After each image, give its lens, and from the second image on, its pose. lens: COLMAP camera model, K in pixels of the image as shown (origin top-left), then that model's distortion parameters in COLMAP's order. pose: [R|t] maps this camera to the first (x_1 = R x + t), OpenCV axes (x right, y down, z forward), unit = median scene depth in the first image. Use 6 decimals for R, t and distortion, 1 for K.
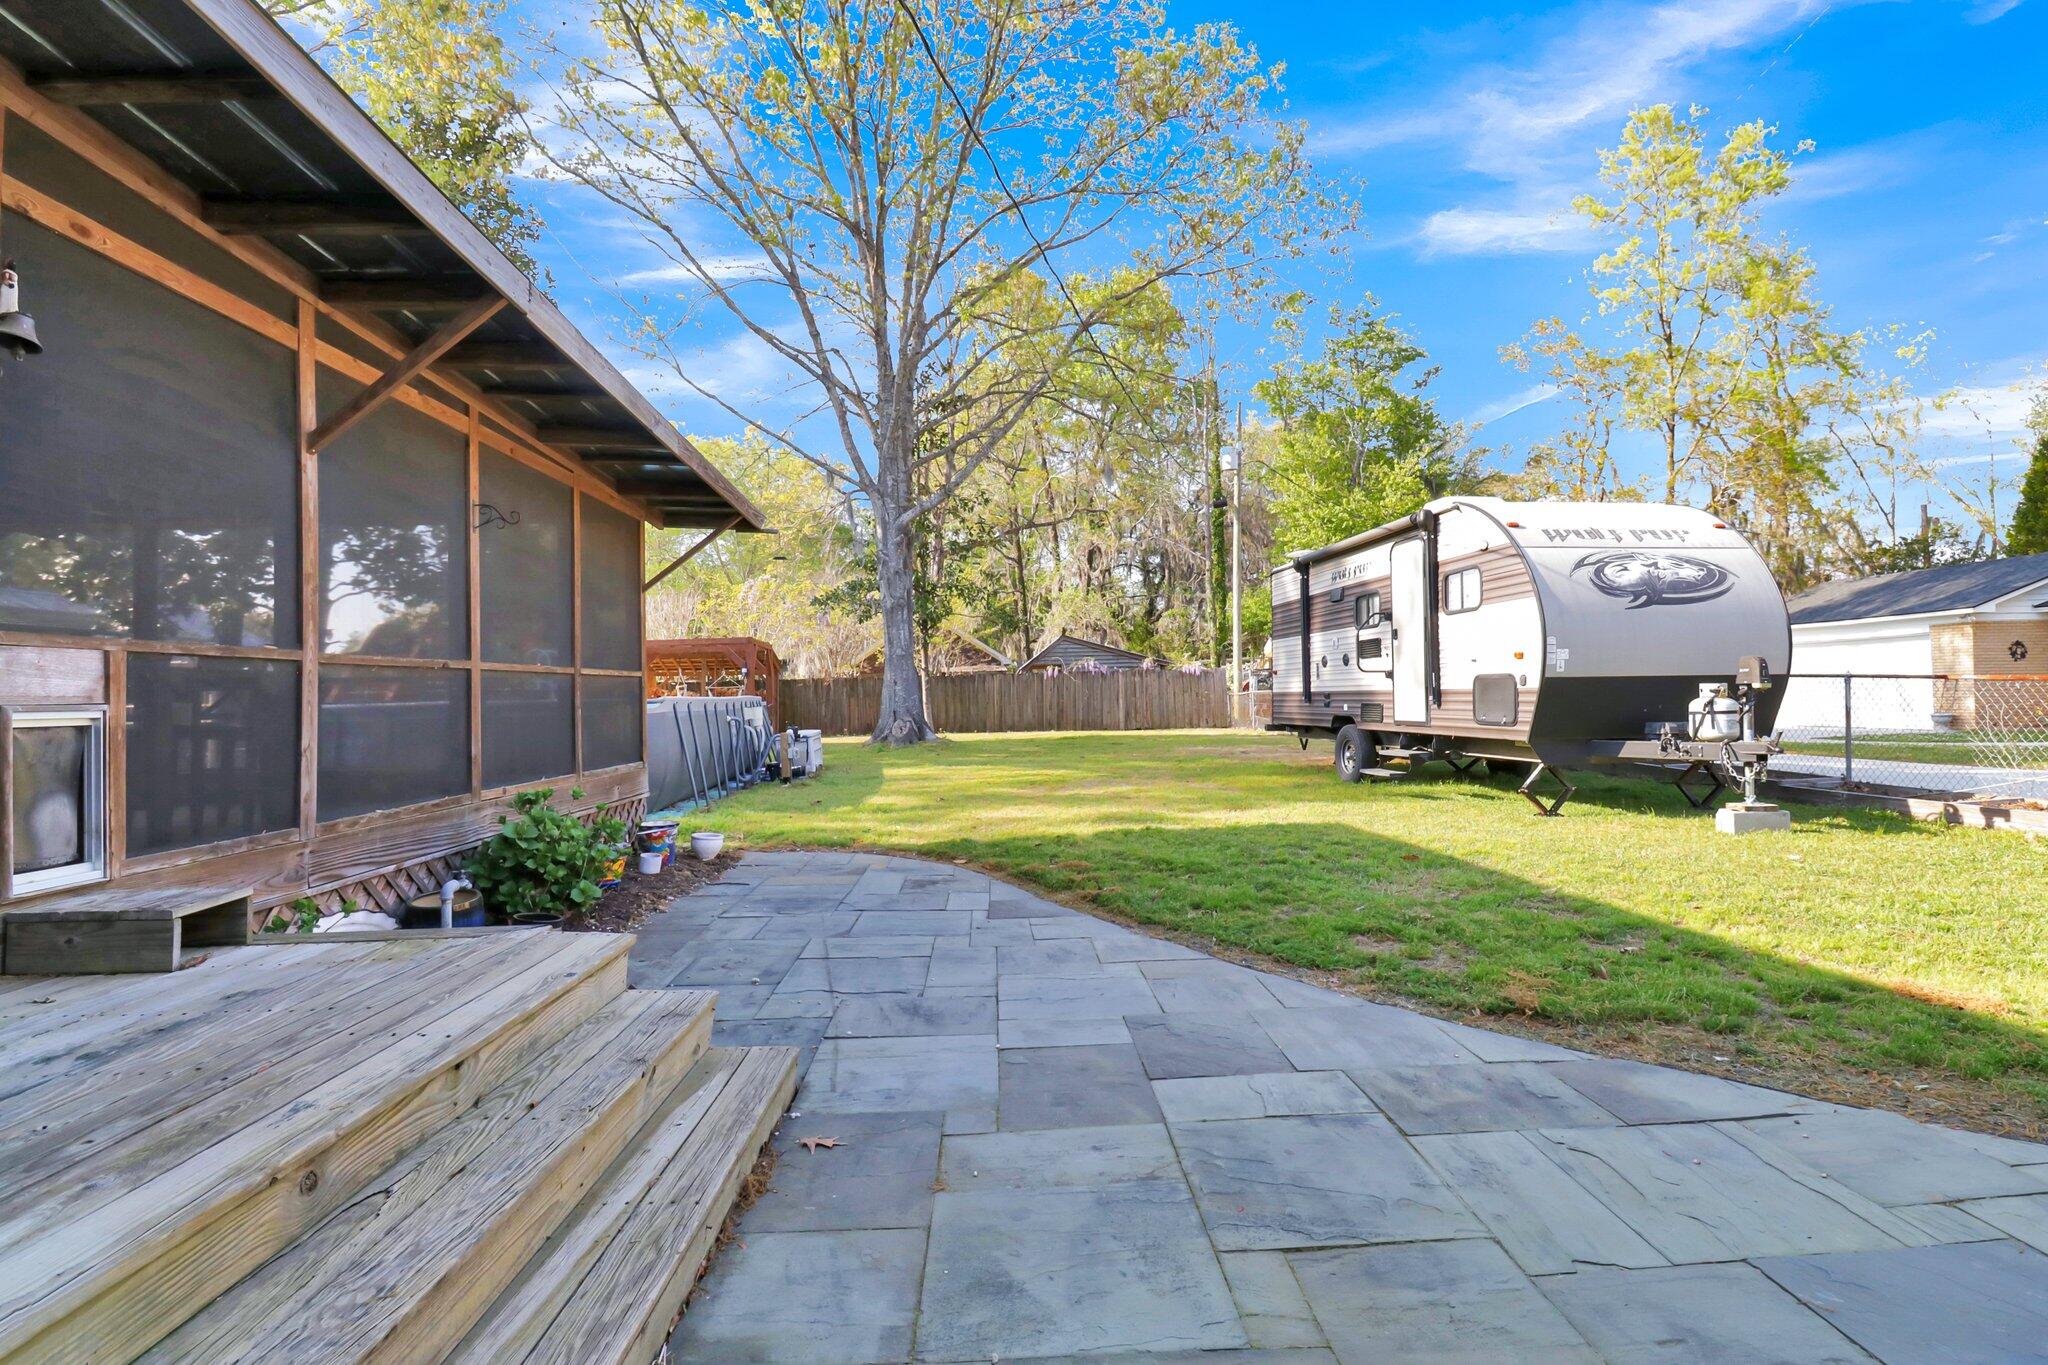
lens RADIAL K [[992.0, 0, 1071.0], [0, 992.0, 658.5], [0, 0, 1]] dist [-0.013836, -0.000603]
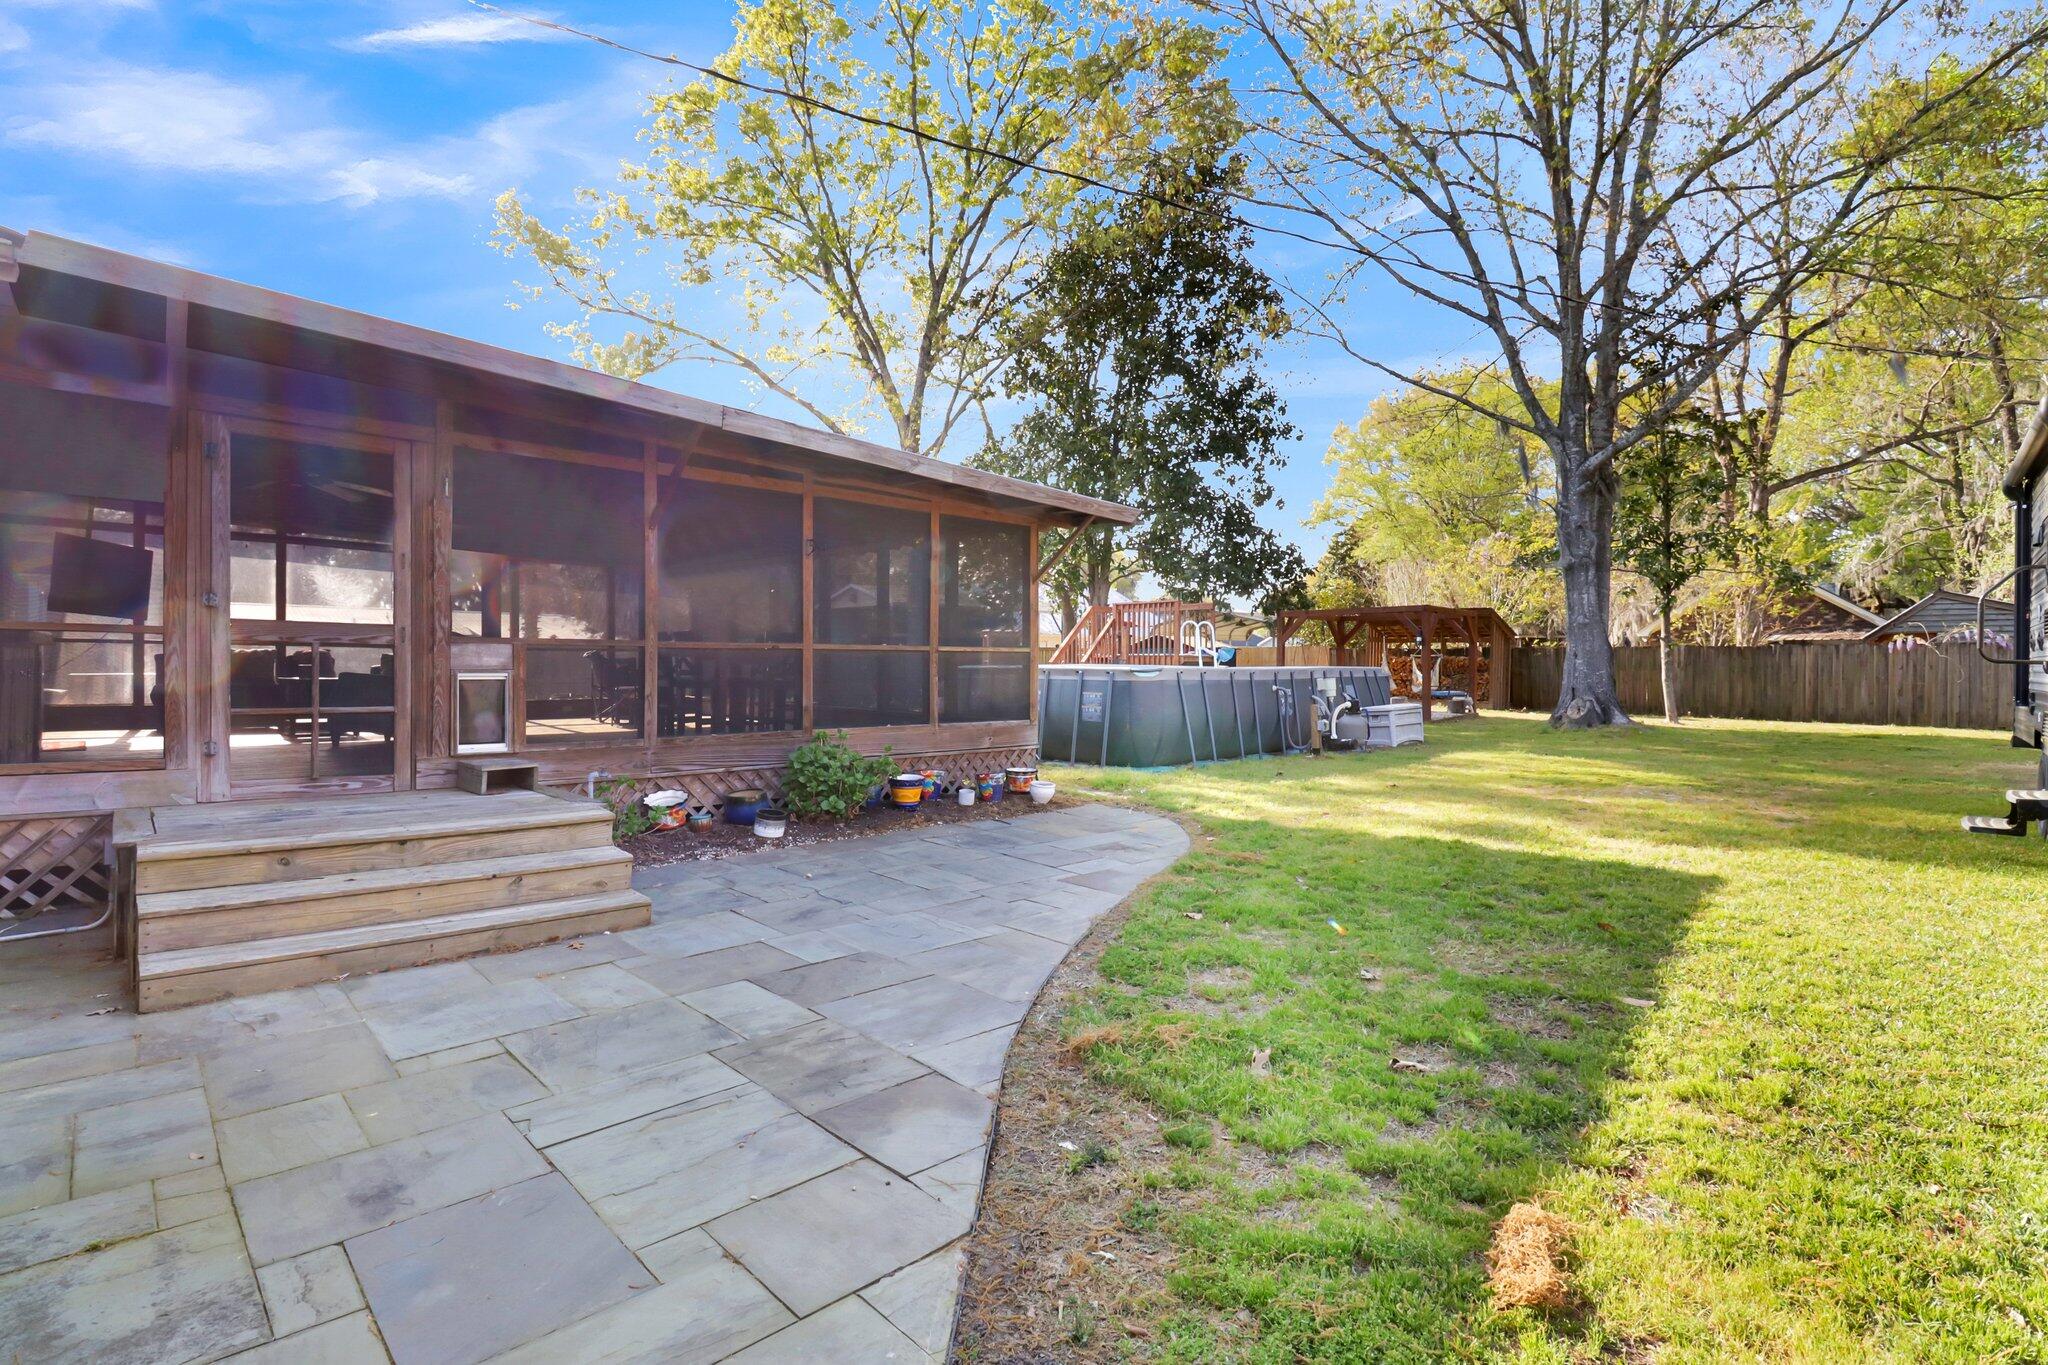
lens RADIAL K [[1011.7, 0, 1022.8], [0, 1011.7, 661.0], [0, 0, 1]] dist [-0.005296, -0.000673]
pose [[0.637902, 0.027257, -0.769635, 0.890805], [0.004554, 0.999222, 0.039163, -0.033333], [0.770104, -0.028487, 0.637282, 0.290383]]
